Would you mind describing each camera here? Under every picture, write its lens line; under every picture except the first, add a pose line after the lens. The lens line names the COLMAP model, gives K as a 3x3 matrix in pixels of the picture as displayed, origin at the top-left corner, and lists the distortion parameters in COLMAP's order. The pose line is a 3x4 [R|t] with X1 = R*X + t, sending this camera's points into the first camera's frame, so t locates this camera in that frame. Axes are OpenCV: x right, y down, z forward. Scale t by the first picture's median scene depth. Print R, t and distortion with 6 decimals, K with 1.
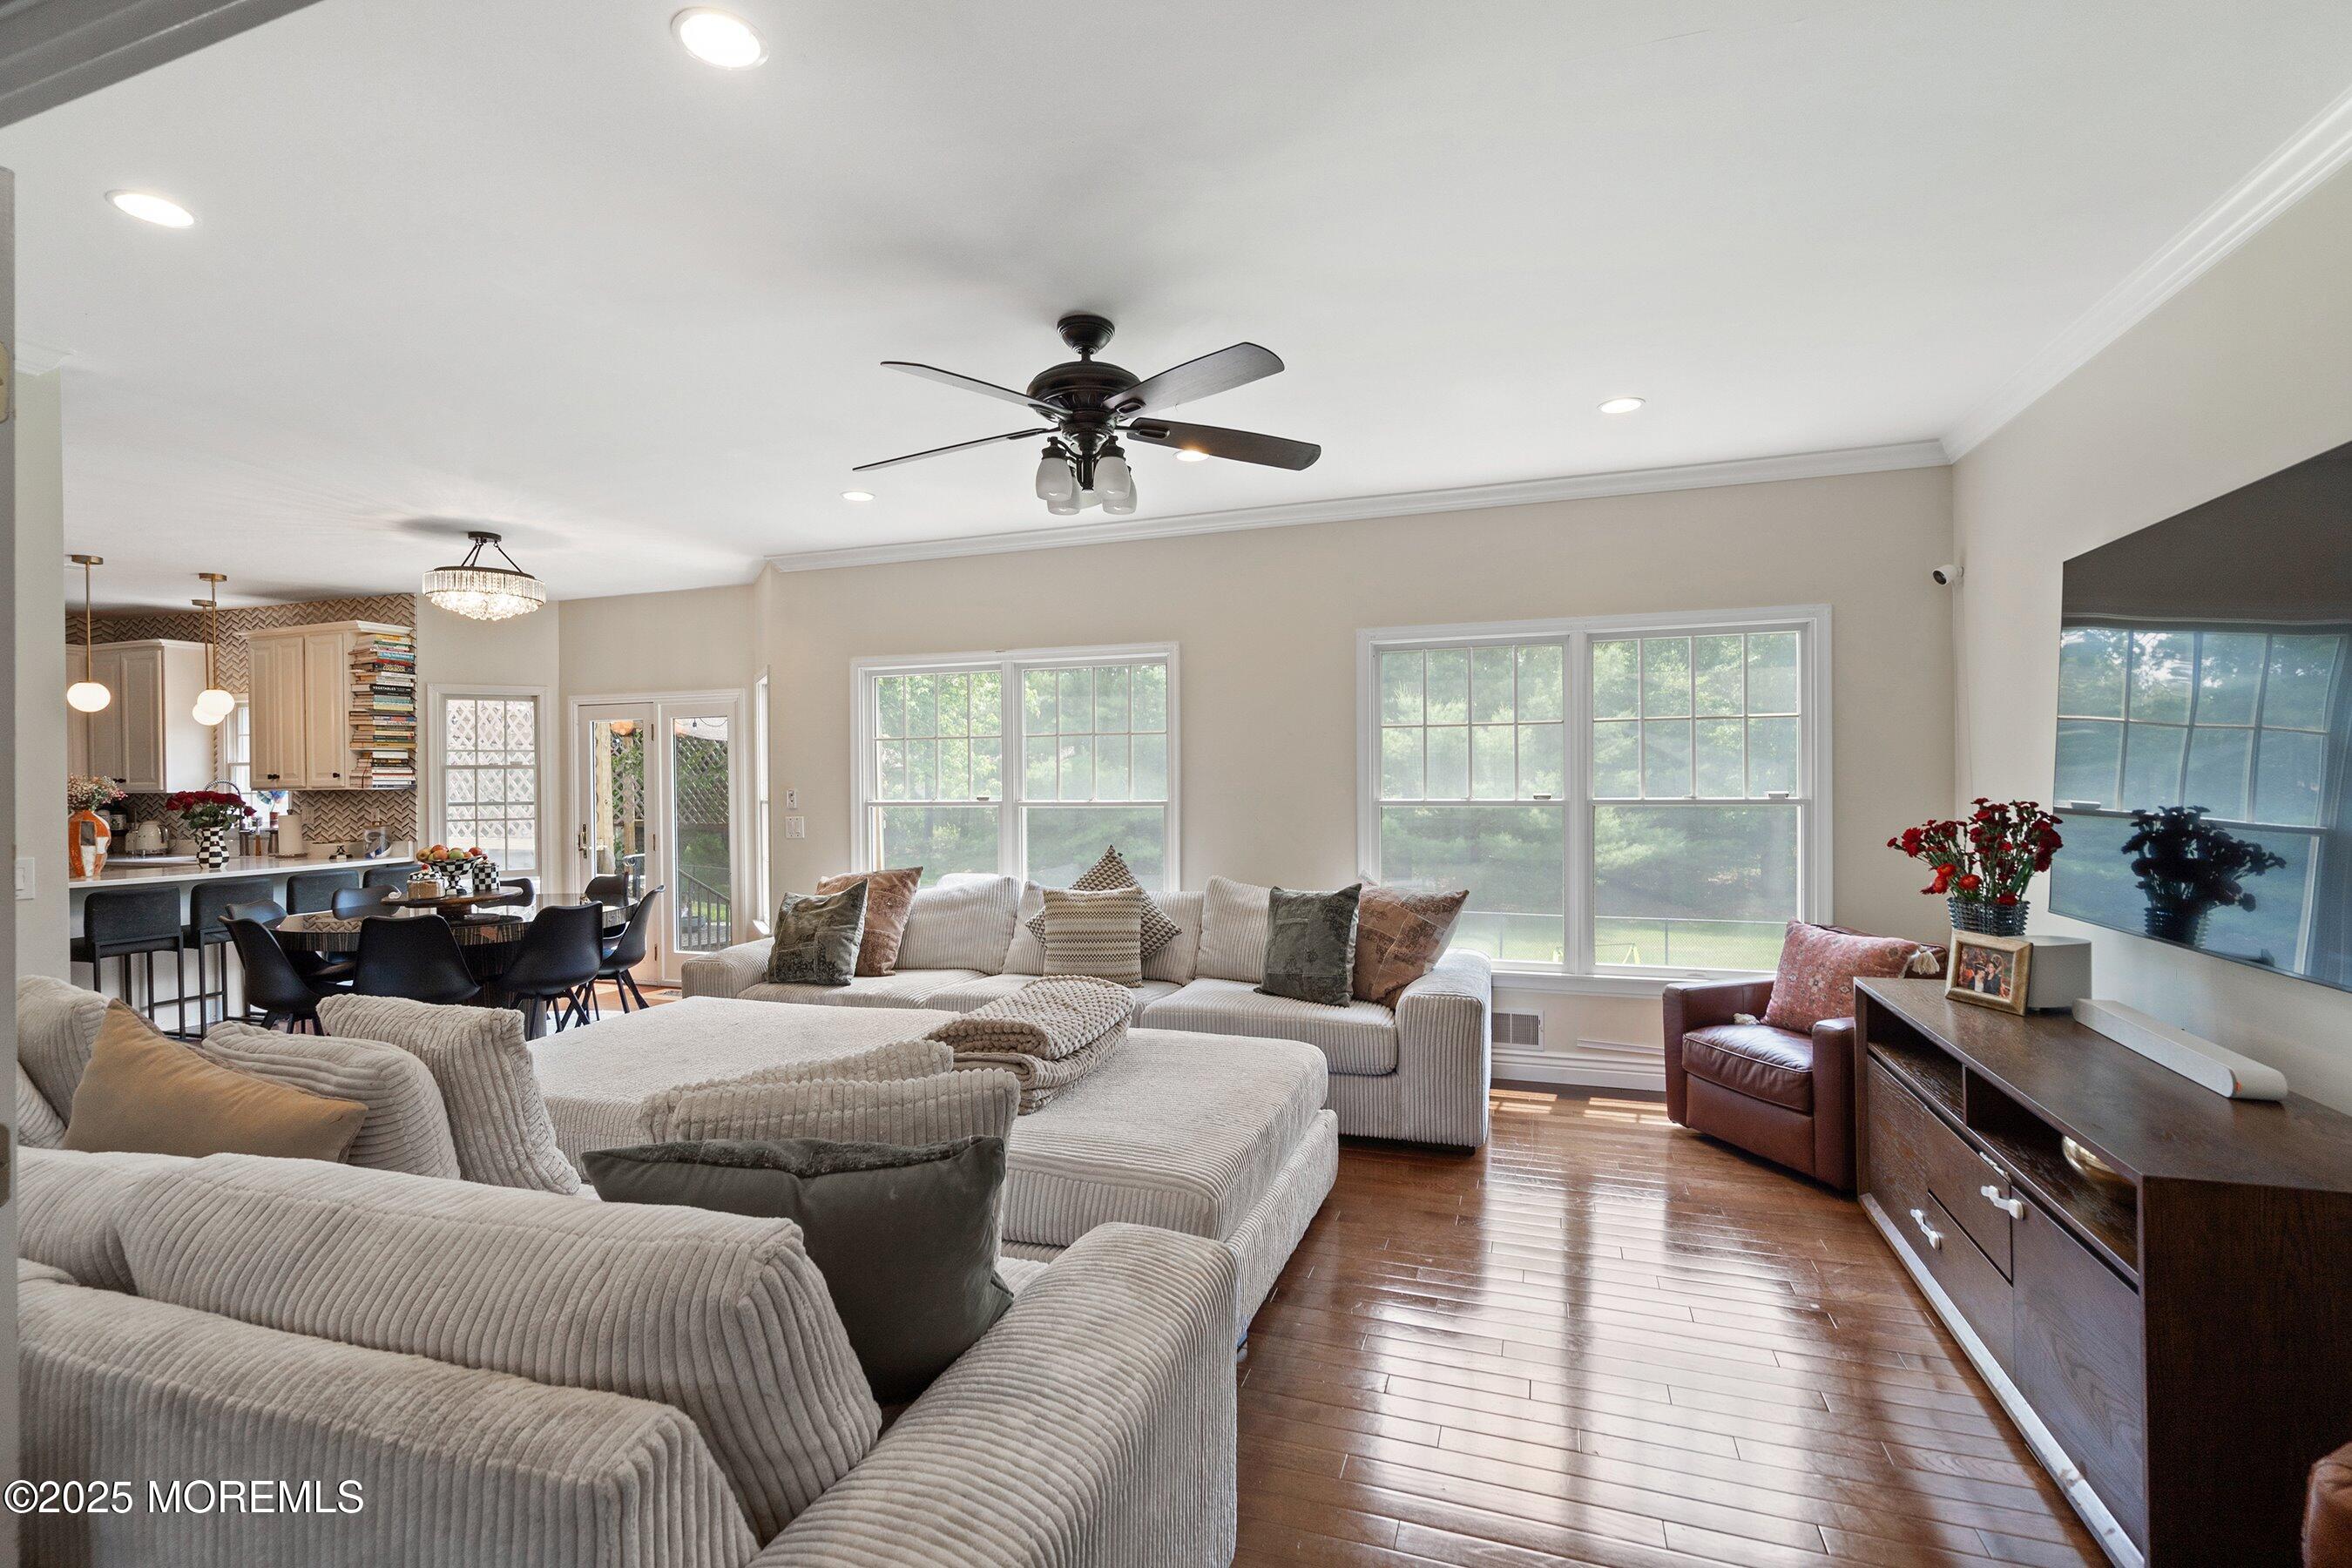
lens RADIAL K [[1074.2, 0, 1170.8], [0, 1074.2, 782.4], [0, 0, 1]] dist [-0.004881, 0.000601]
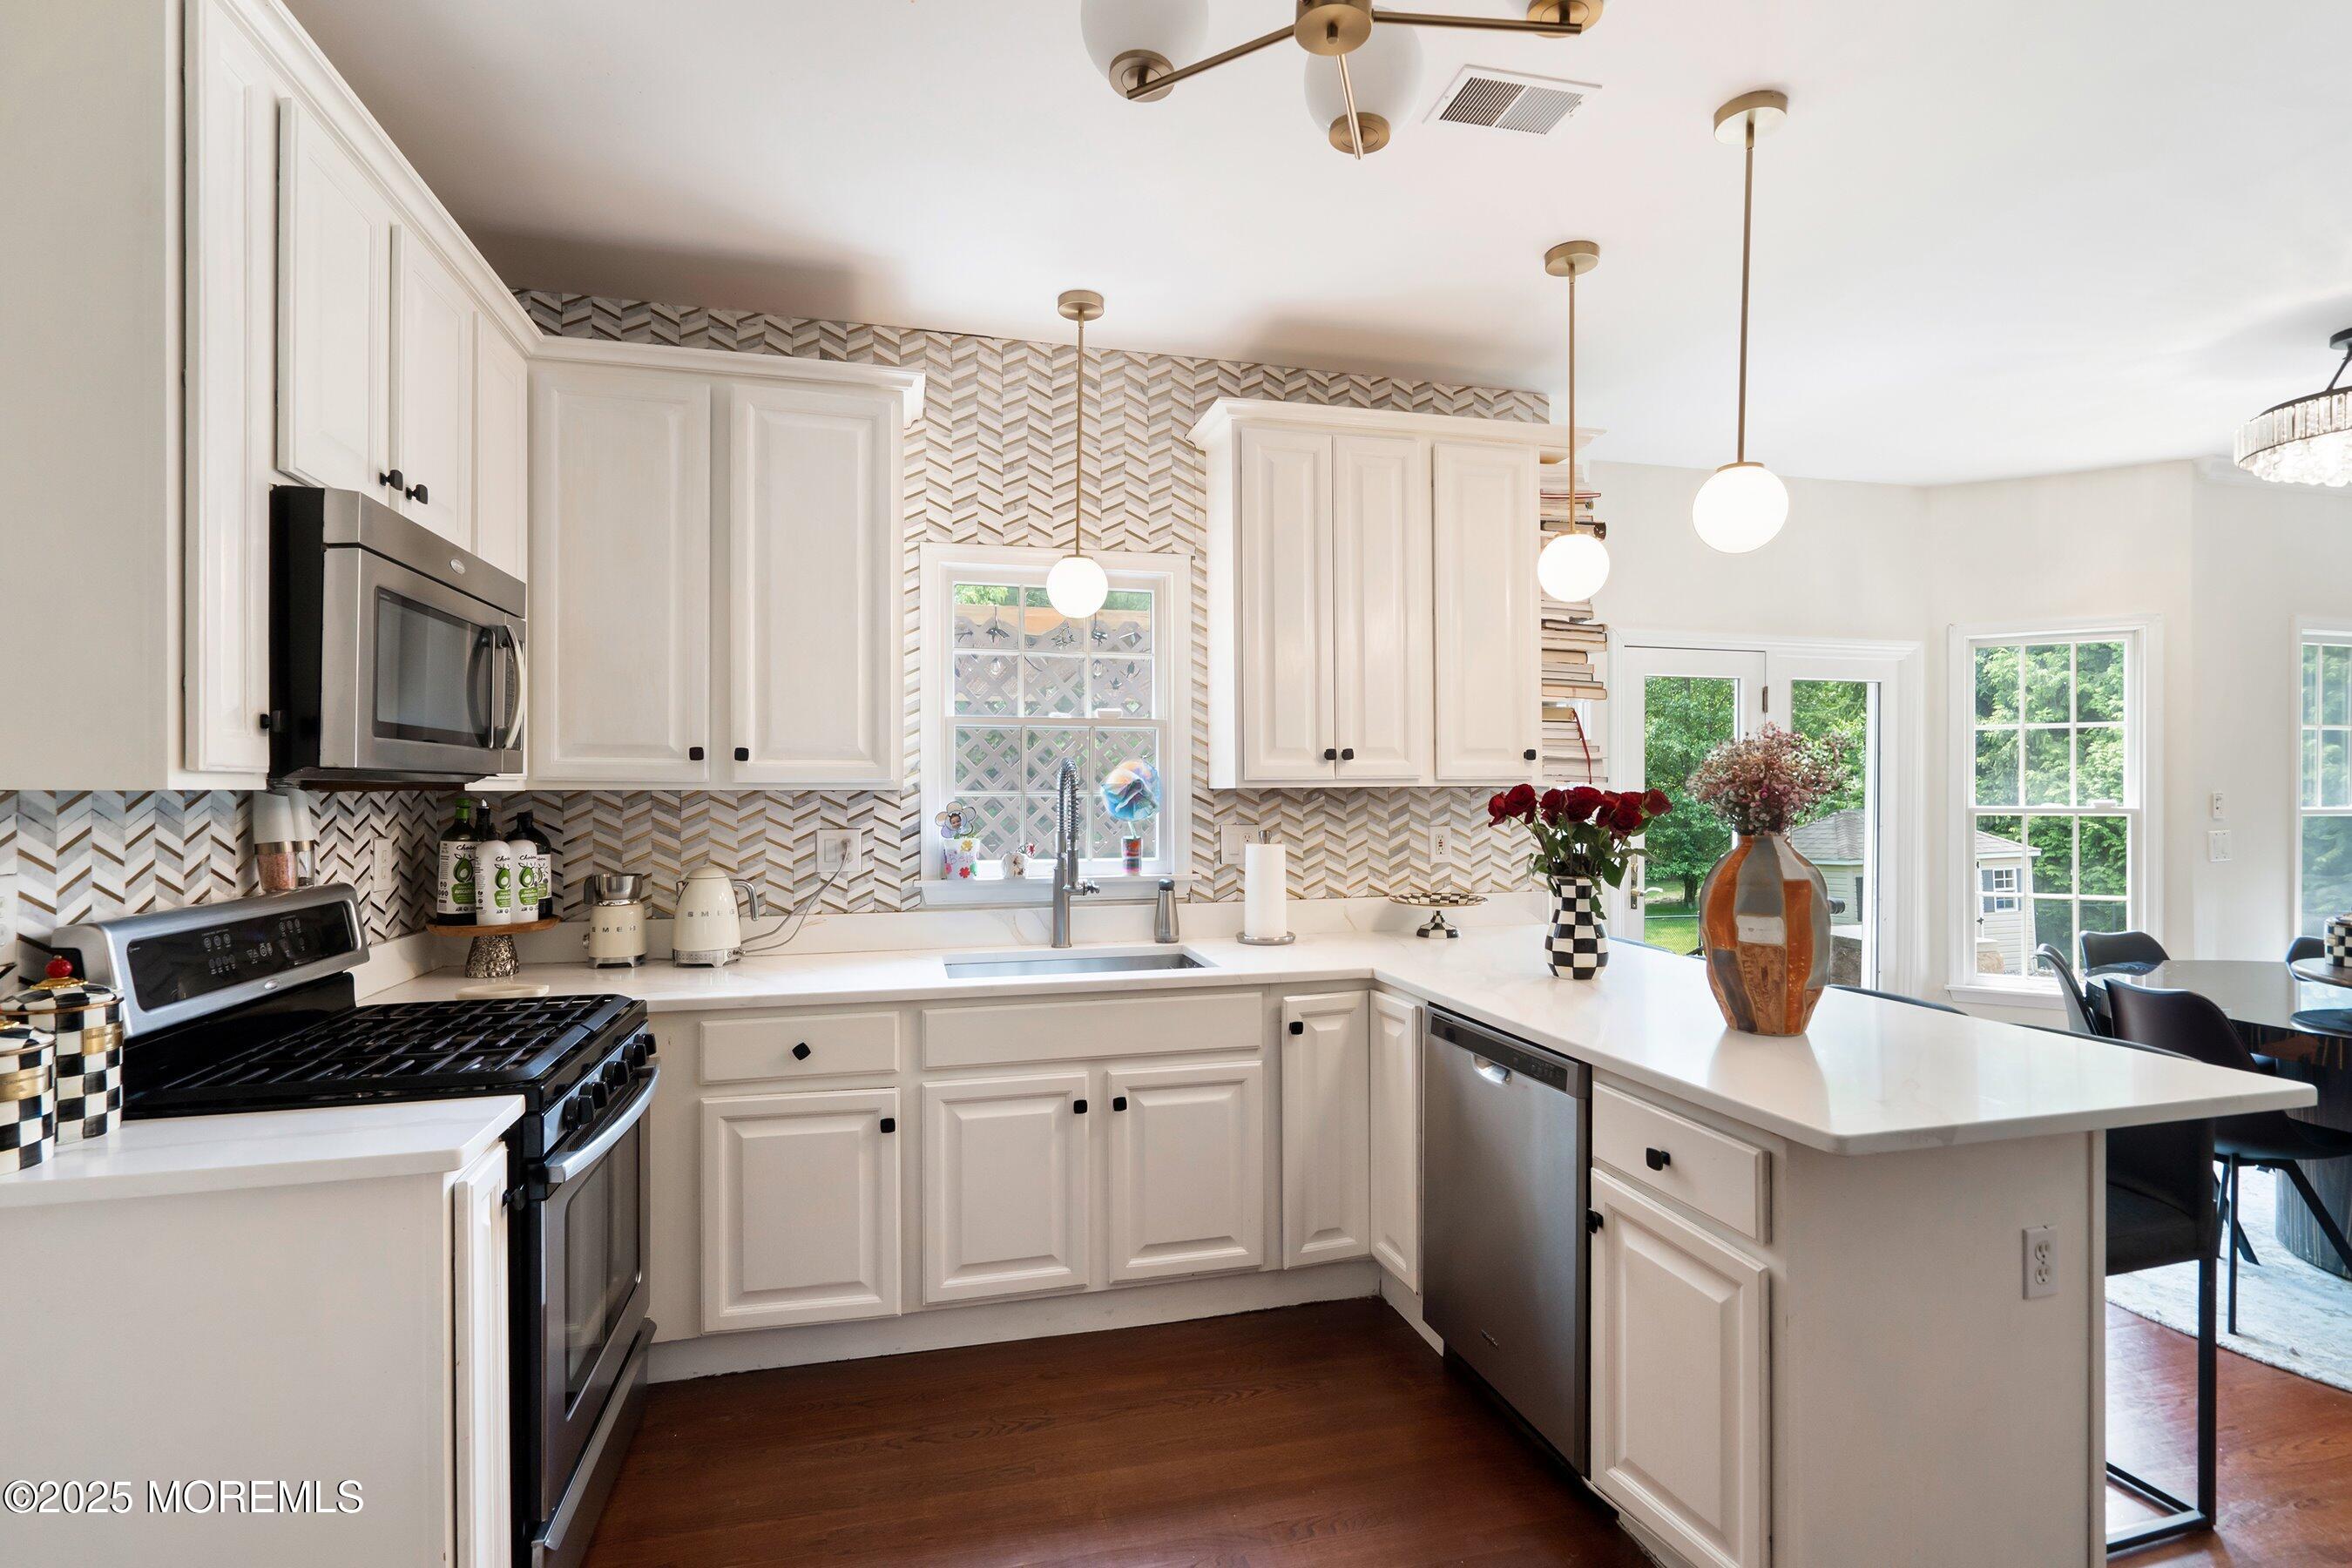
lens RADIAL K [[1074.2, 0, 1178.3], [0, 1074.2, 784.0], [0, 0, 1]] dist [-0.004881, 0.000601]
pose [[0.824917, 0.015071, 0.565053, -1.150562], [-0.008114, 0.999857, -0.014822, 0.013901], [-0.565196, 0.007643, 0.824921, 0.701237]]
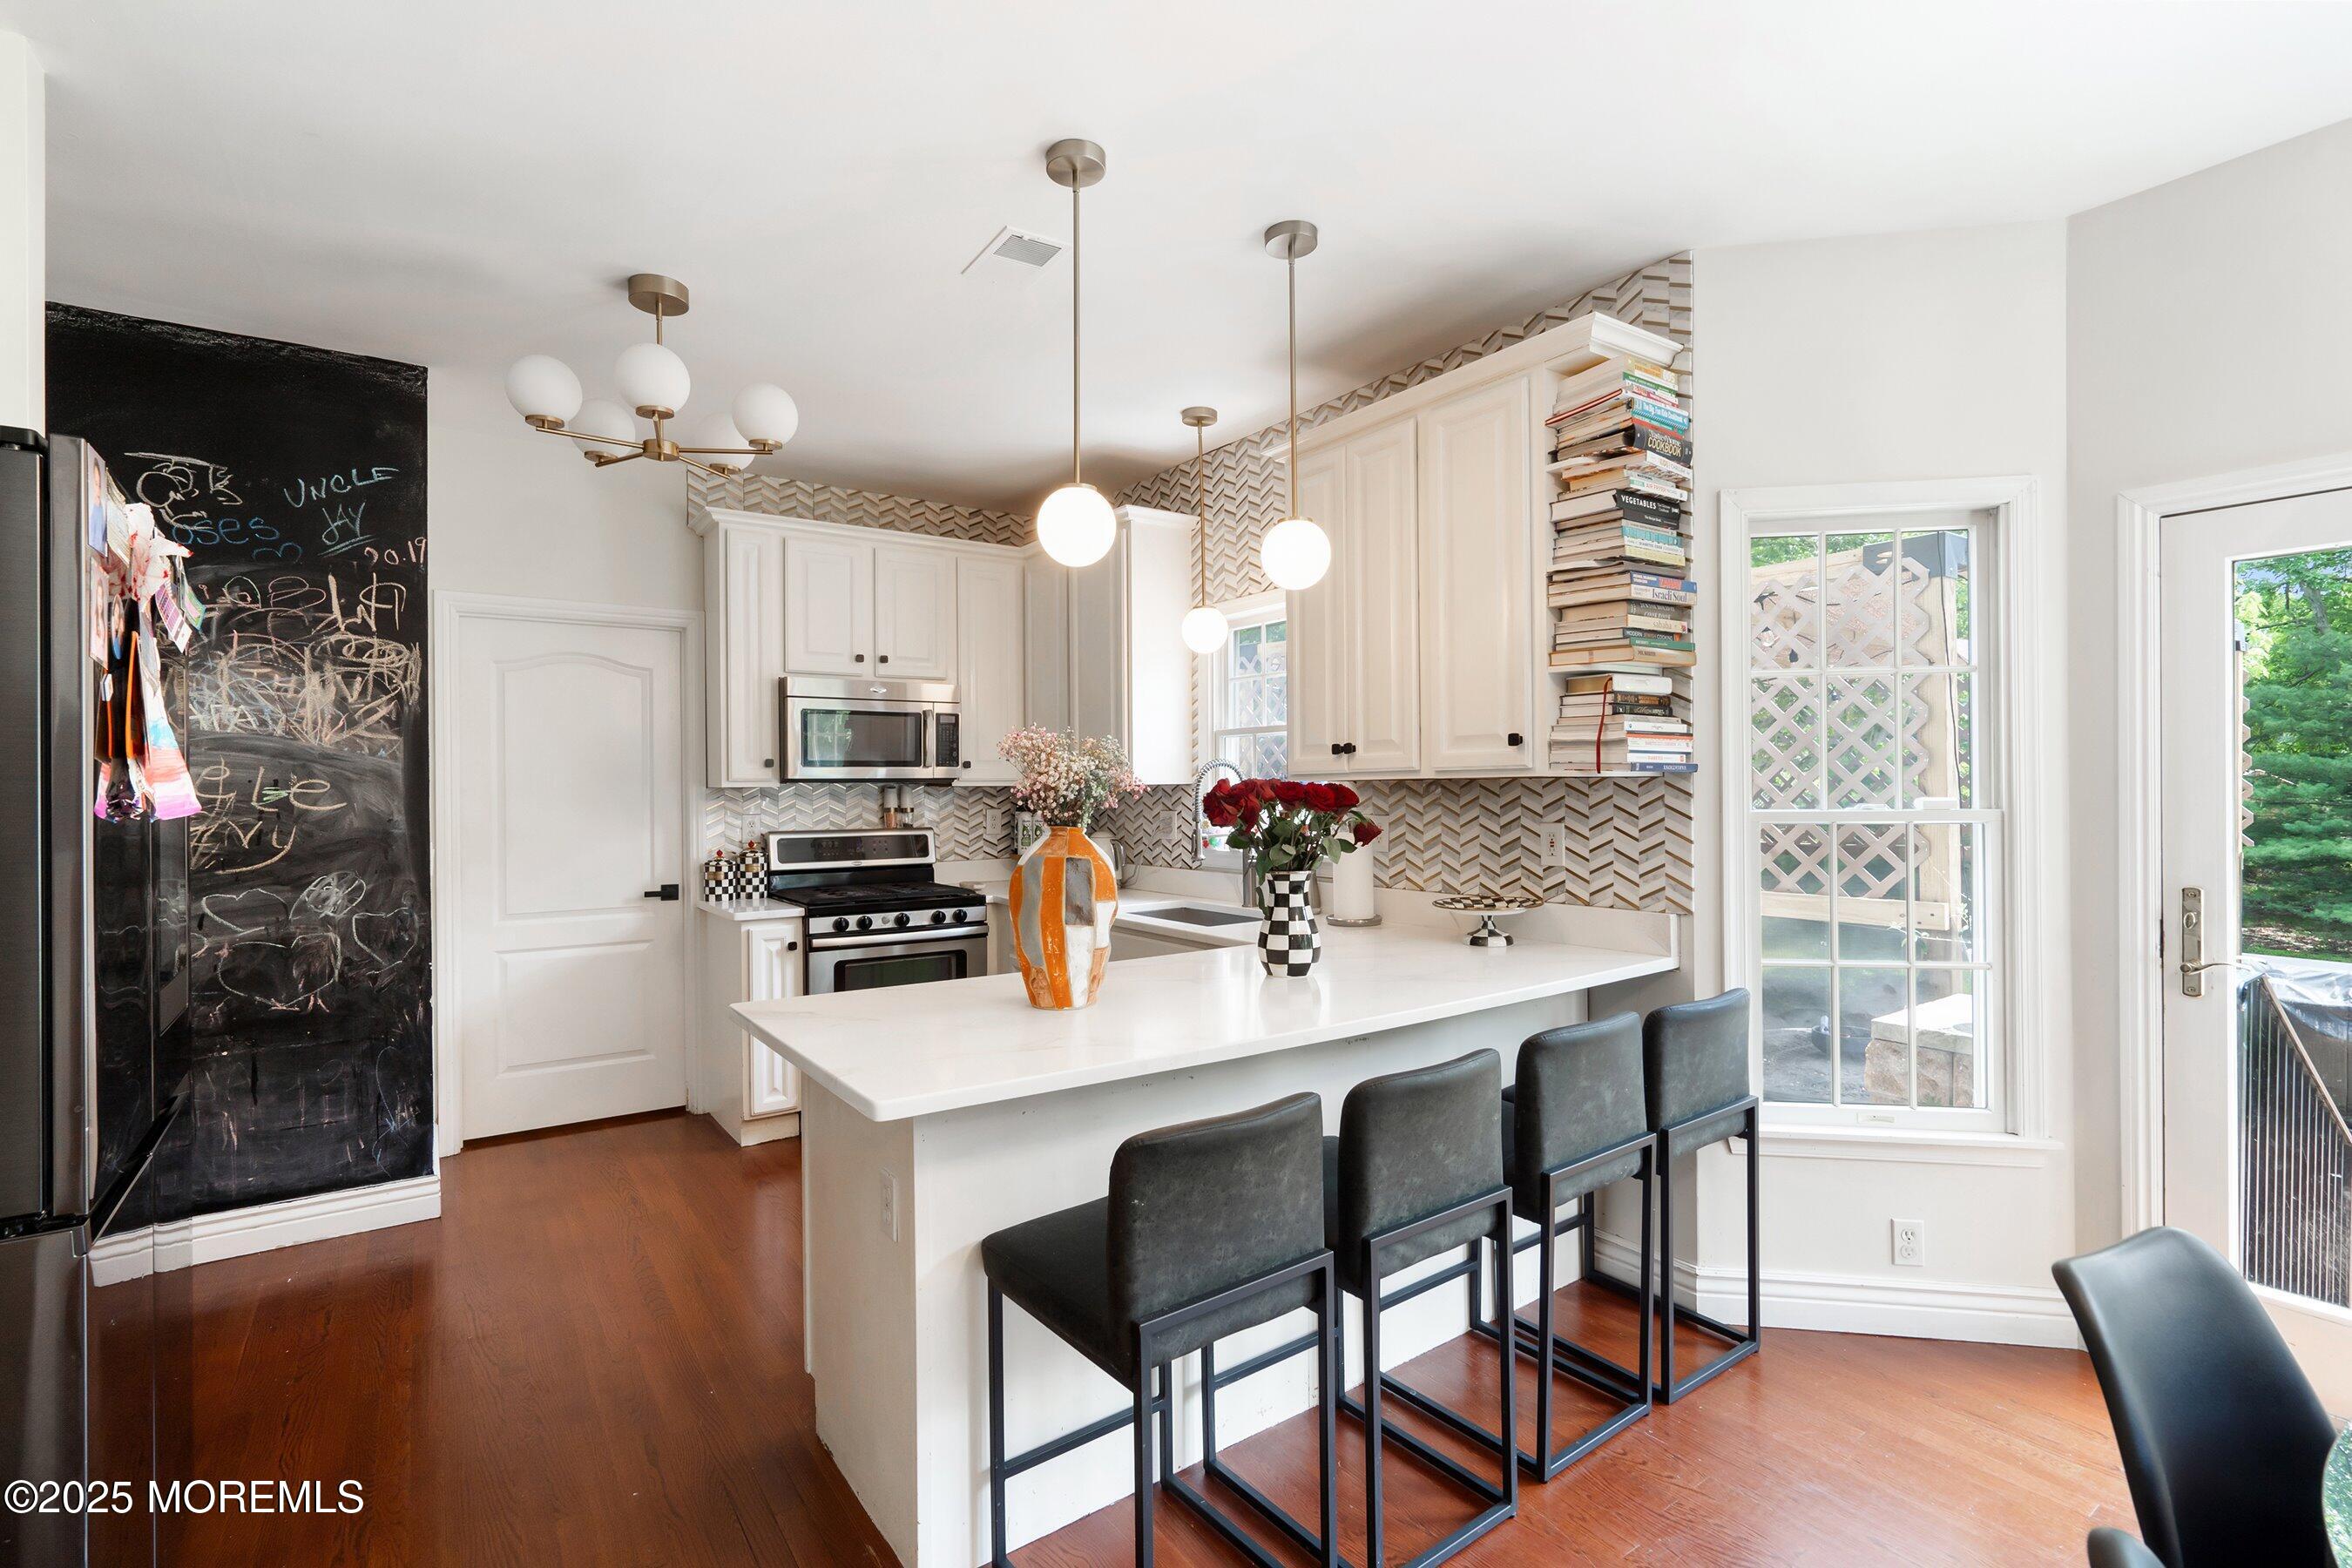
lens RADIAL K [[1074.2, 0, 1186.1], [0, 1074.2, 789.3], [0, 0, 1]] dist [-0.004881, 0.000601]
pose [[0.828079, 0.006258, -0.560577, -0.656951], [-0.001612, 0.999960, 0.008783, 0.008247], [0.560609, -0.006369, 0.828056, 0.607550]]
